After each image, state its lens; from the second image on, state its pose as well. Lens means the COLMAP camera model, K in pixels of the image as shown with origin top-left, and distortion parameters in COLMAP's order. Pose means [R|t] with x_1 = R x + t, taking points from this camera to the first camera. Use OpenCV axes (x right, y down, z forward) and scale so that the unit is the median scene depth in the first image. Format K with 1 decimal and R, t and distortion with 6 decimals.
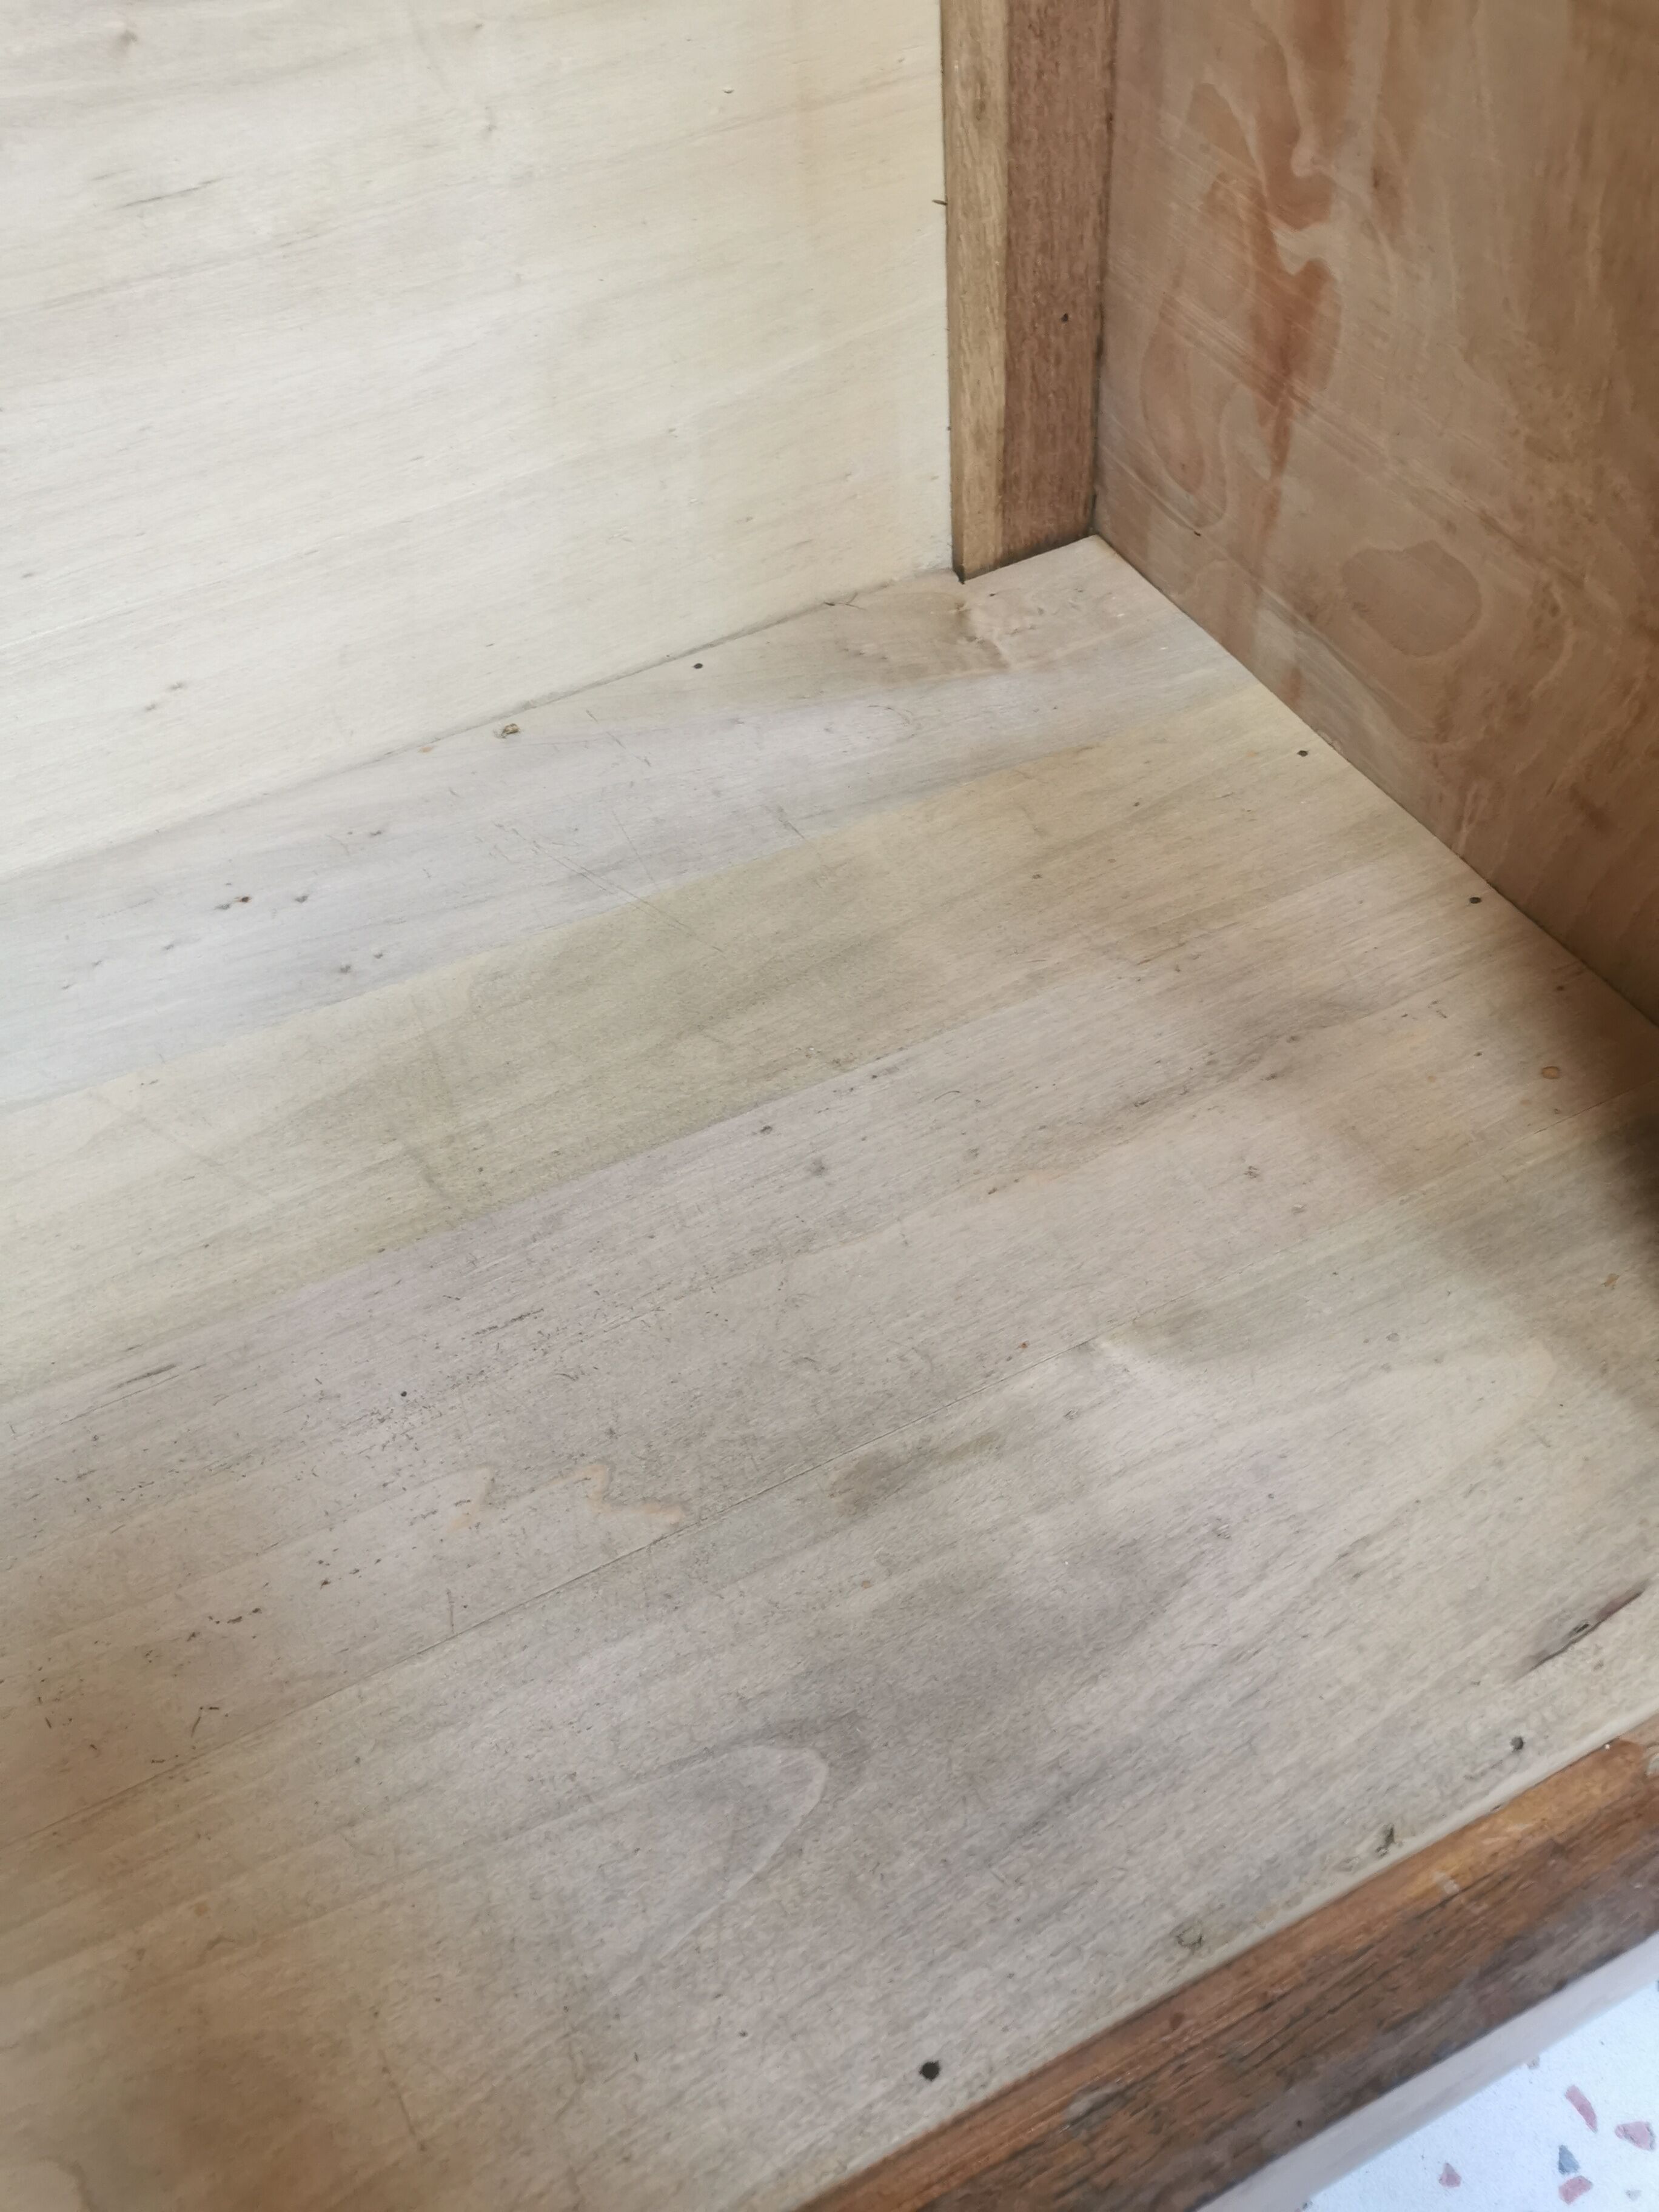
lens RADIAL K [[1721.7, 0, 829.5], [0, 1721.7, 1106.0], [0, 0, 1]] dist [0.070545, -0.083750]
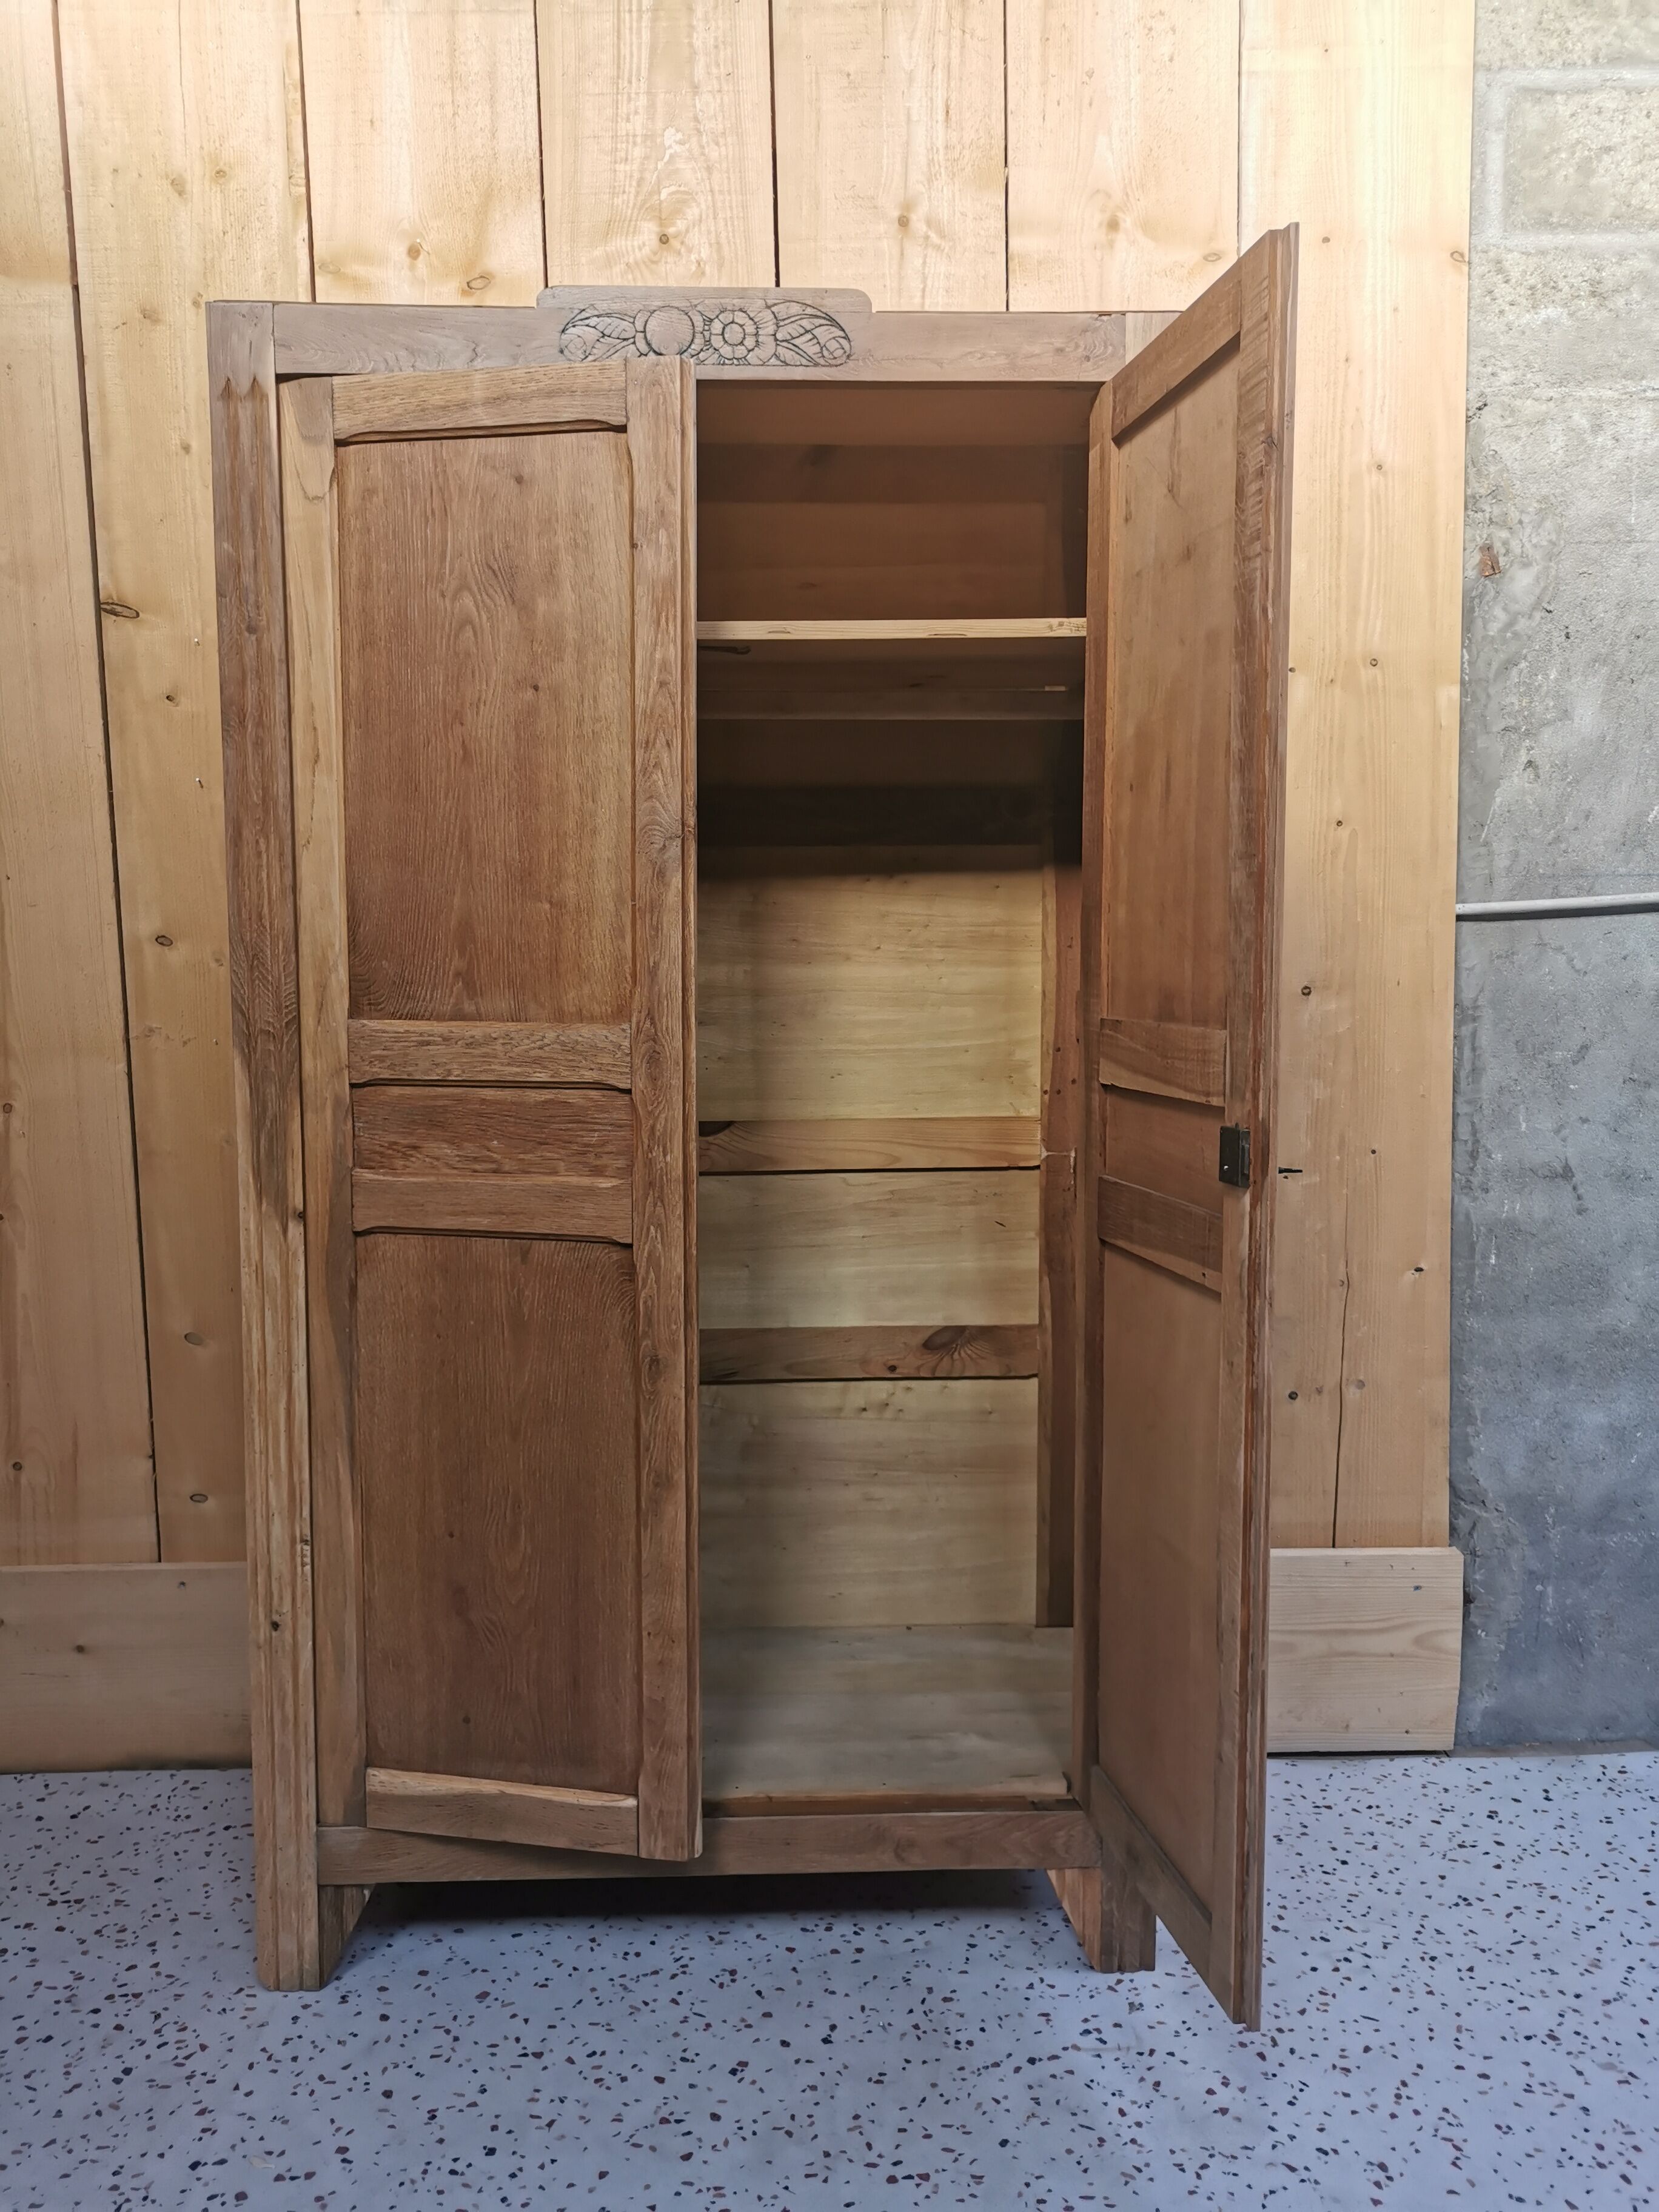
lens RADIAL K [[1742.8, 0, 829.5], [0, 1742.8, 1106.0], [0, 0, 1]] dist [0.038733, -0.033608]
pose [[0.910871, 0.107257, -0.398509, 1.223465], [-0.347325, 0.720761, -0.599891, 1.524229], [0.222888, 0.684835, 0.693773, -2.910885]]
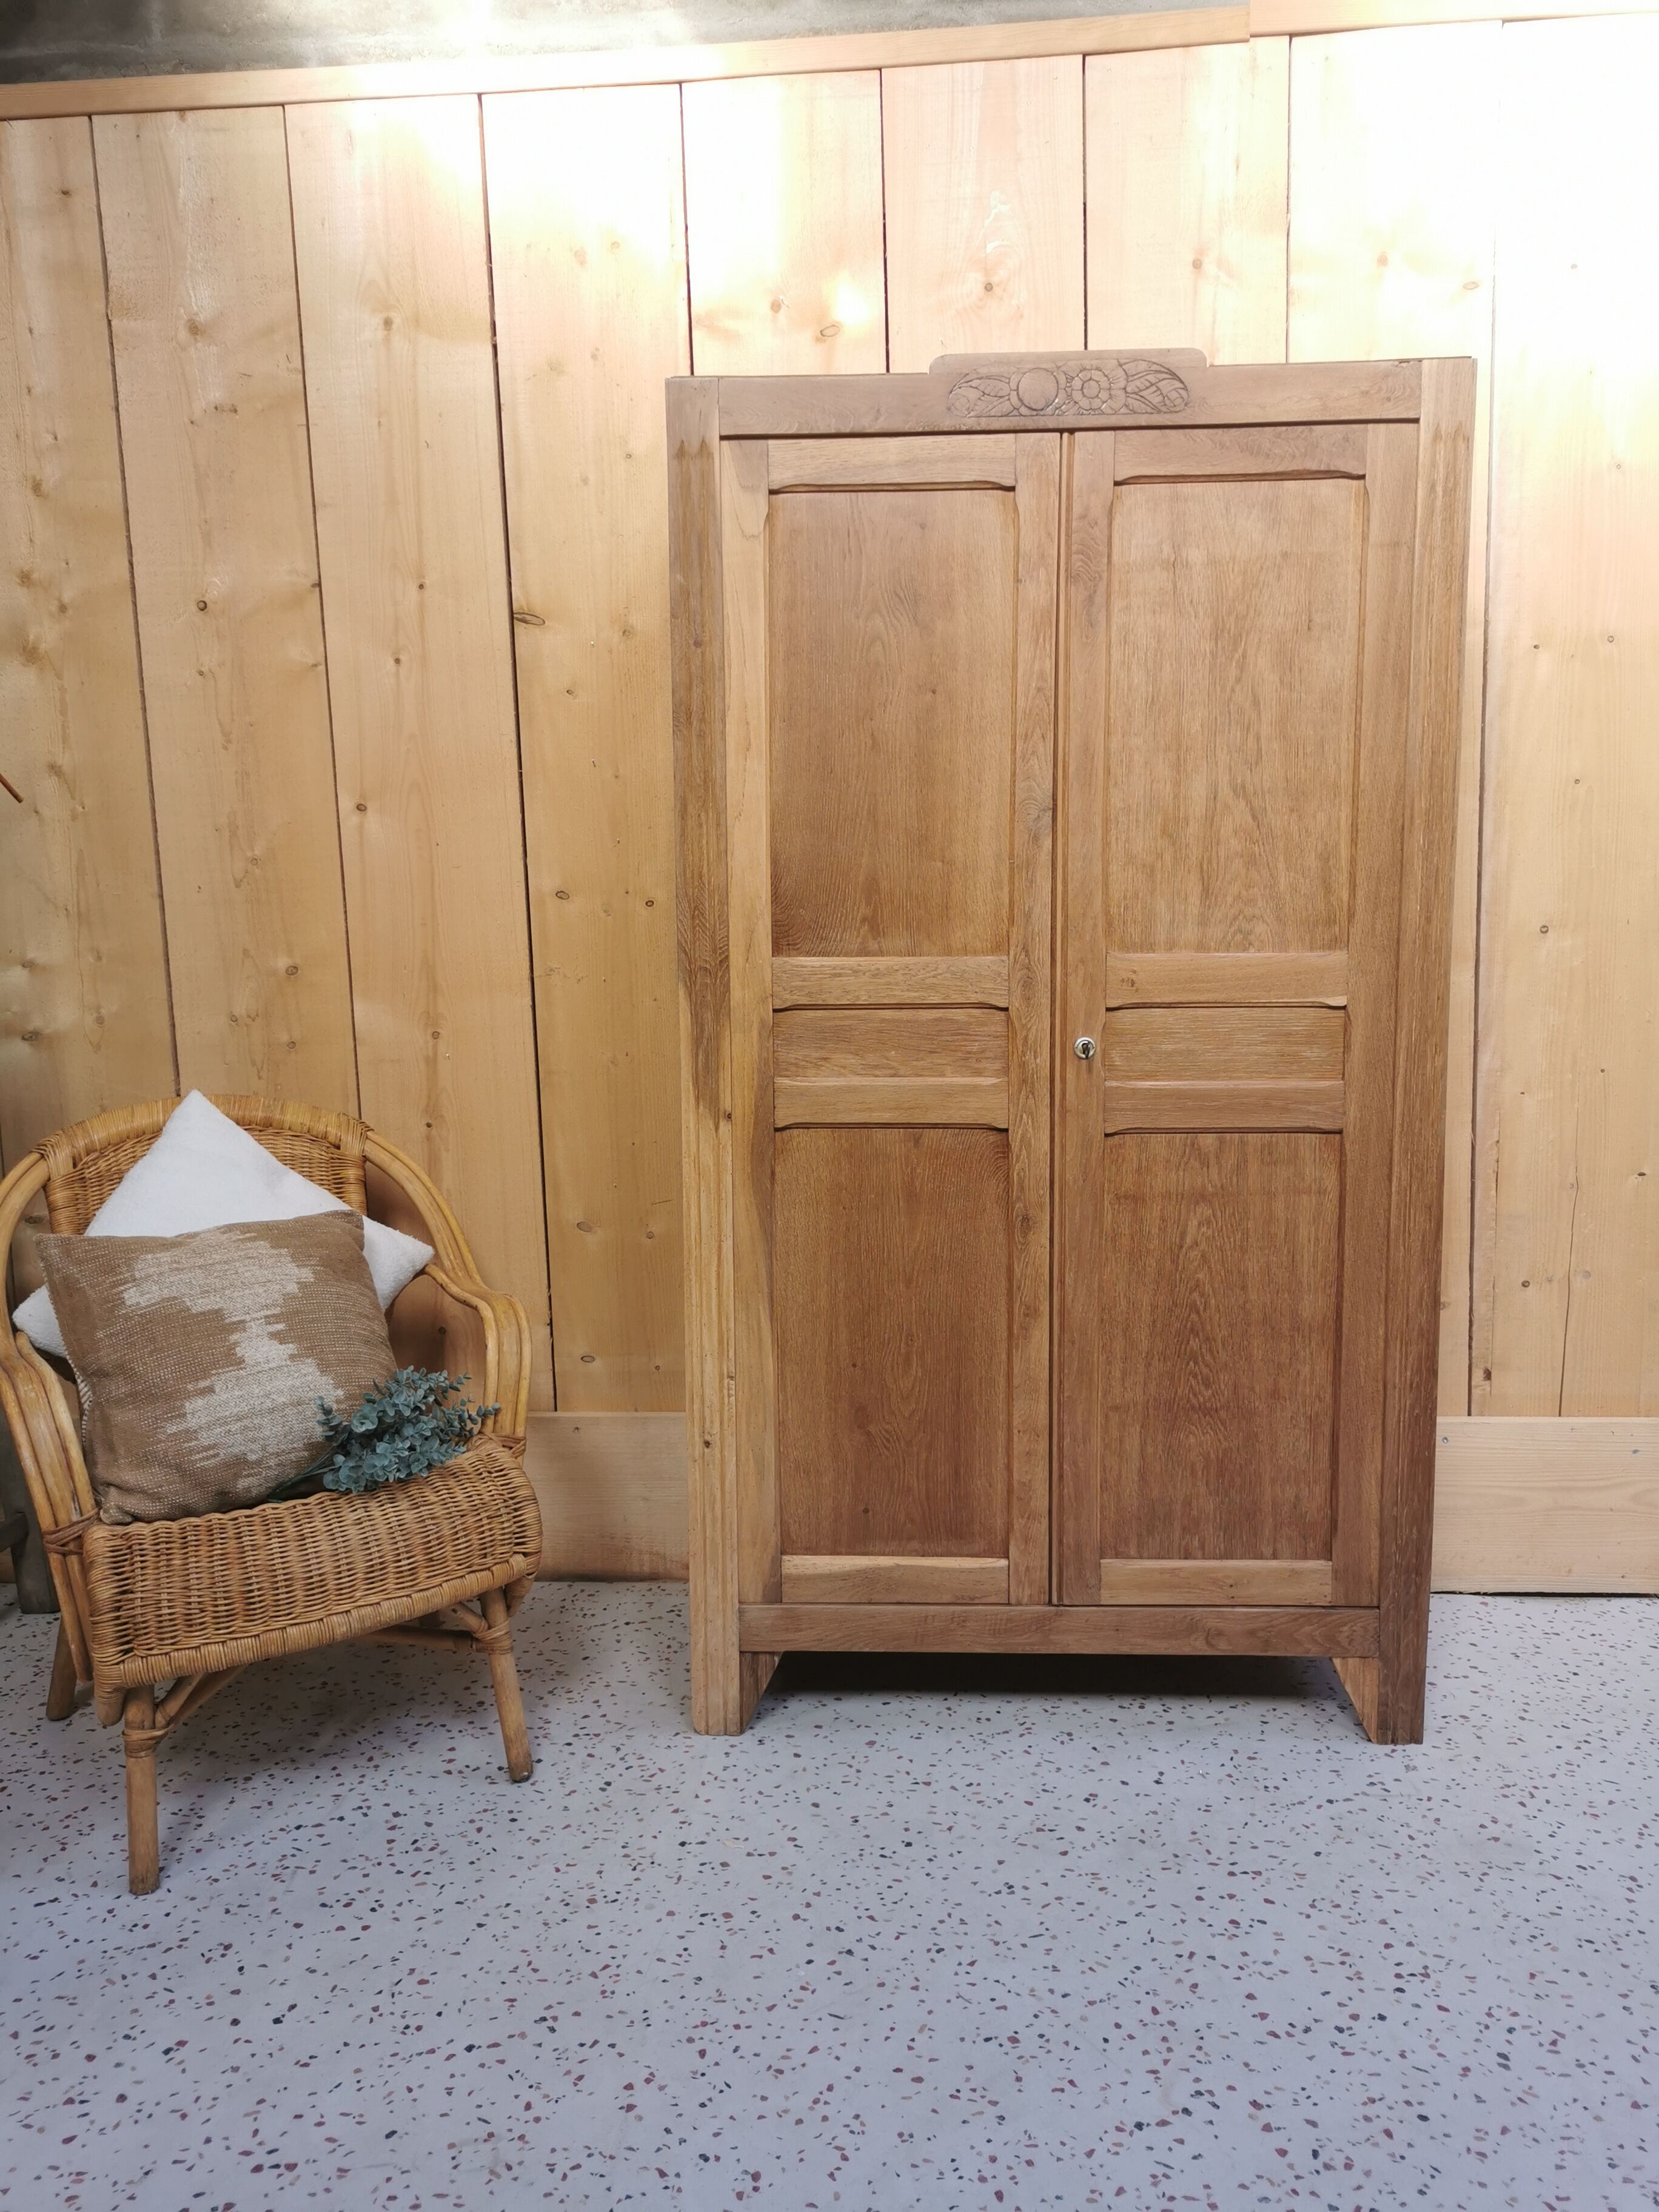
lens RADIAL K [[1721.7, 0, 829.5], [0, 1721.7, 1106.0], [0, 0, 1]] dist [0.070545, -0.083750]
pose [[0.879929, 0.120373, -0.459603, 1.065677], [-0.388705, 0.738647, -0.550735, 2.284146], [0.273190, 0.663258, 0.696747, -3.585722]]
